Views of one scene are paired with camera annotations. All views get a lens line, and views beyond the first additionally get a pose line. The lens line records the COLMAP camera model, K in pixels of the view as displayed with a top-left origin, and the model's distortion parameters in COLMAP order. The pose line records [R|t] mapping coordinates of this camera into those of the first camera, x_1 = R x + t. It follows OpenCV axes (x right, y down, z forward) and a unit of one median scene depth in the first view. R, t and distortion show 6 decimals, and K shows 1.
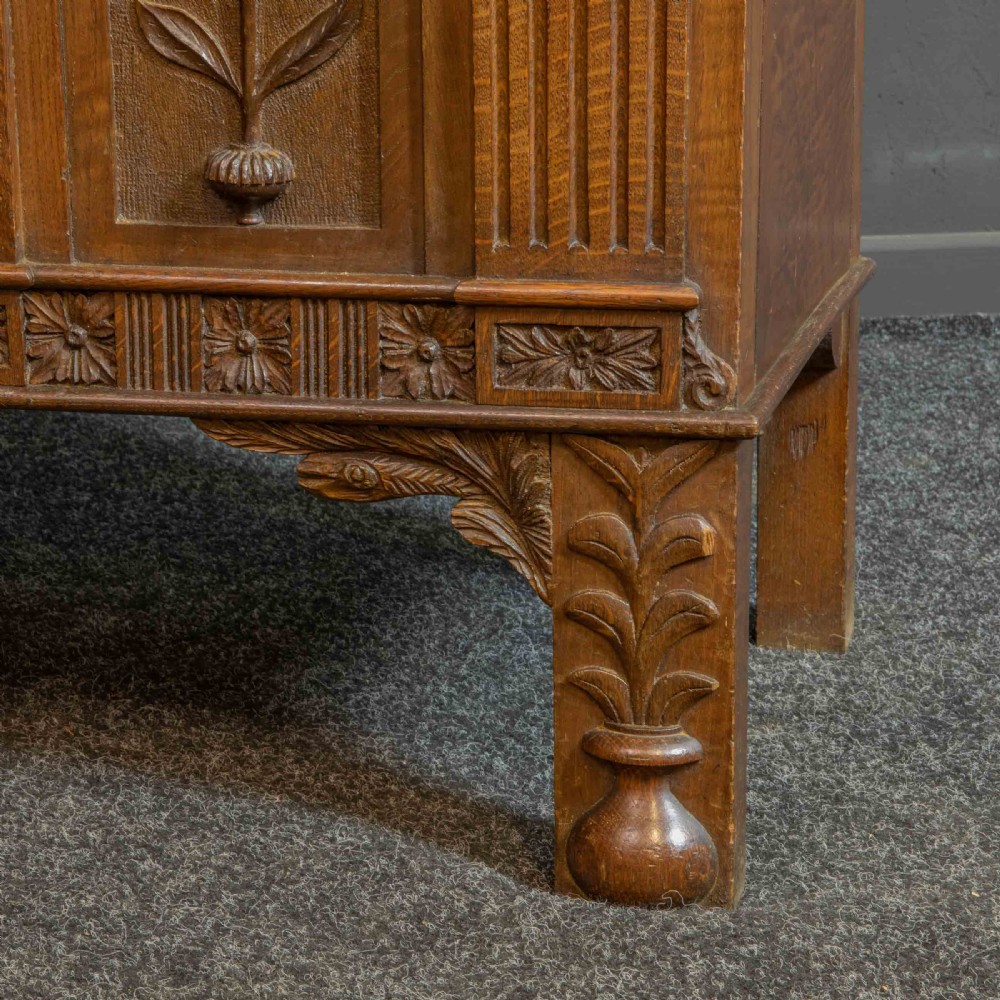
lens RADIAL K [[2163.5, 0, 545.8], [0, 2163.5, 474.5], [0, 0, 1]] dist [0.069799, 0.223195]
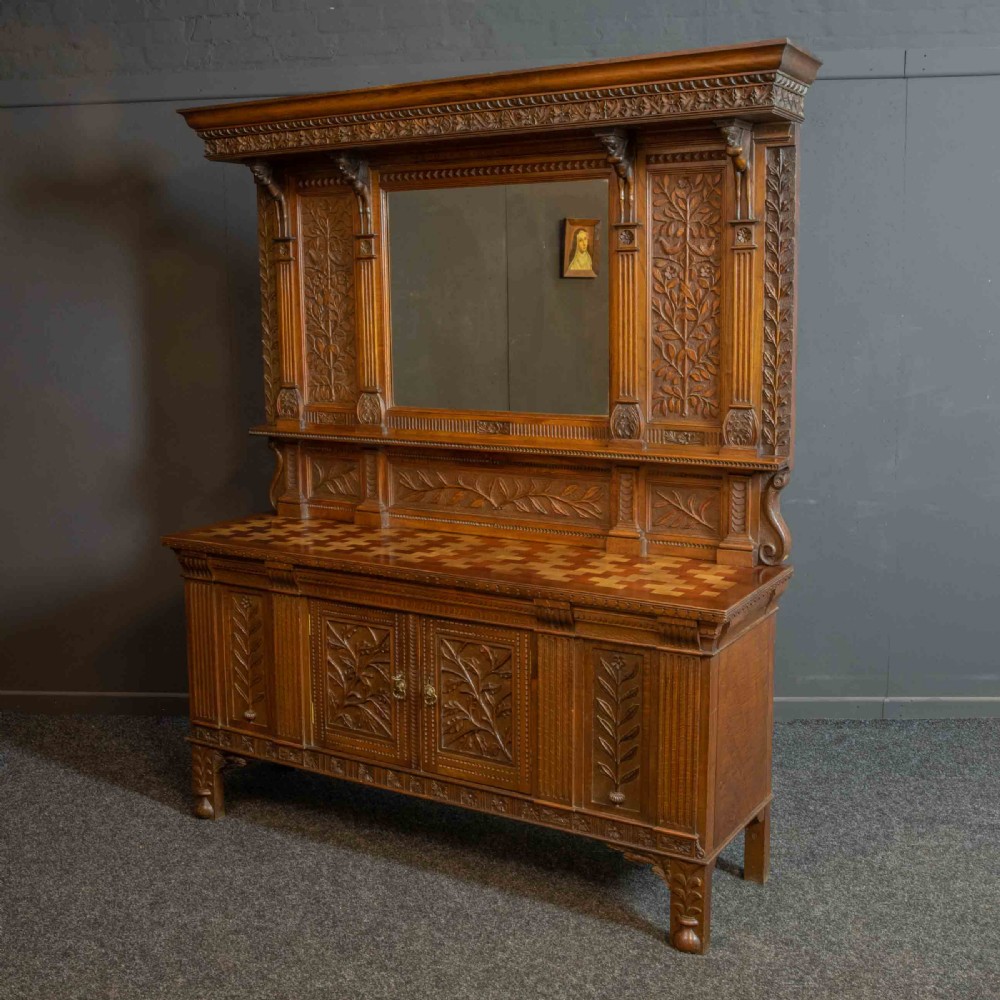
lens RADIAL K [[1235.5, 0, 470.7], [0, 1235.5, 468.7], [0, 0, 1]] dist [-0.056757, -0.013778]
pose [[0.943010, 0.039319, -0.330432, 0.475152], [-0.064201, 0.995836, -0.064722, -0.710657], [0.326512, 0.082248, 0.941608, -1.939494]]
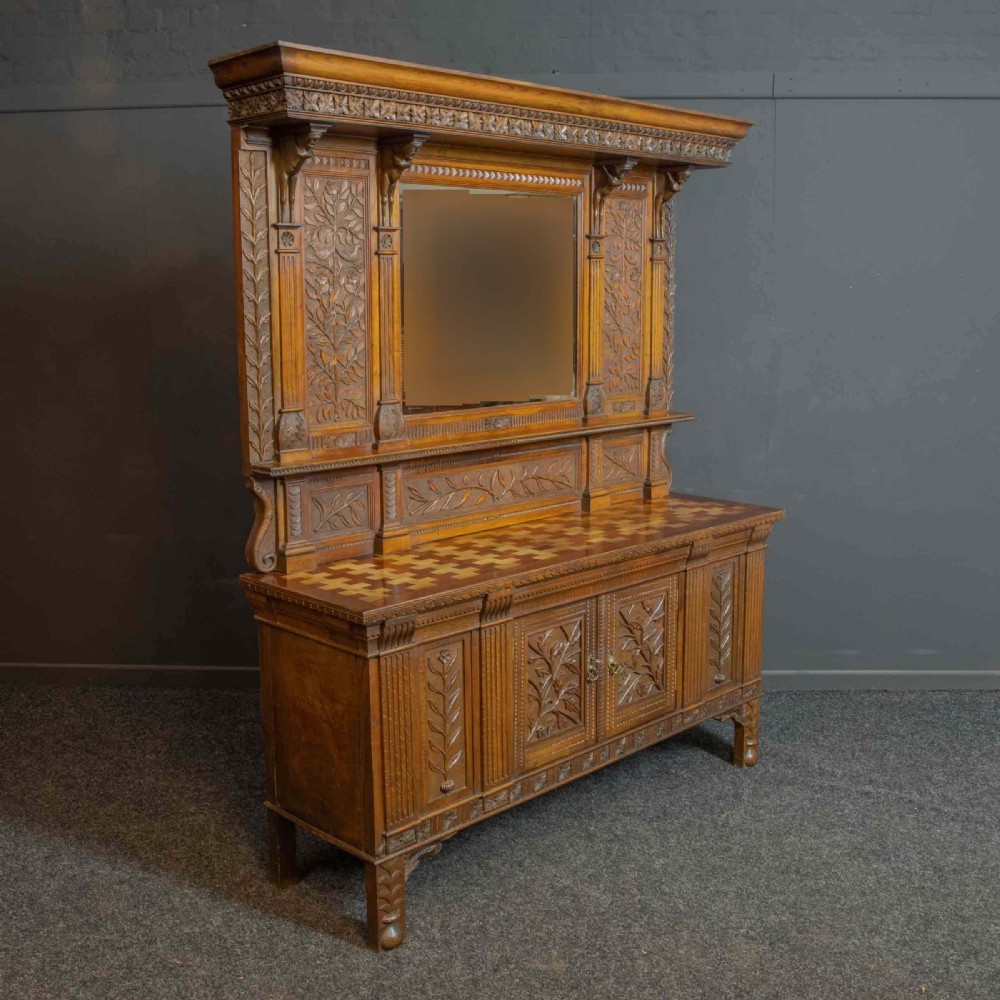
lens RADIAL K [[1219.6, 0, 526.0], [0, 1219.6, 470.2], [0, 0, 1]] dist [-0.027375, -0.018199]
pose [[0.535215, -0.130966, 0.834502, -3.549276], [0.187369, 0.981705, 0.033897, -1.020790], [-0.823673, 0.138218, 0.549962, -0.671264]]
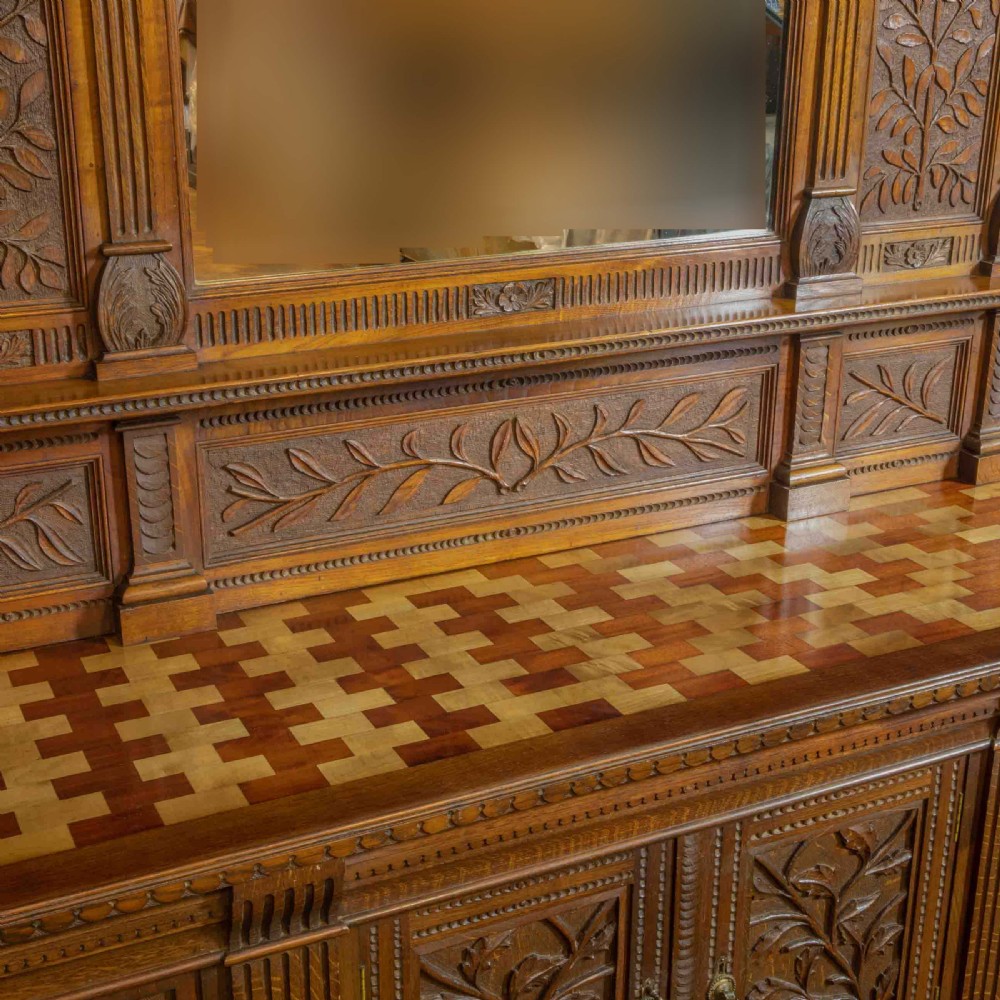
lens RADIAL K [[1463.3, 0, 457.1], [0, 1463.3, 490.3], [0, 0, 1]] dist [-0.015660, 0.066343]
pose [[0.804424, -0.203263, 0.558199, -1.605514], [0.134358, 0.977545, 0.162340, -1.115520], [-0.578662, -0.055592, 0.813671, 0.039672]]
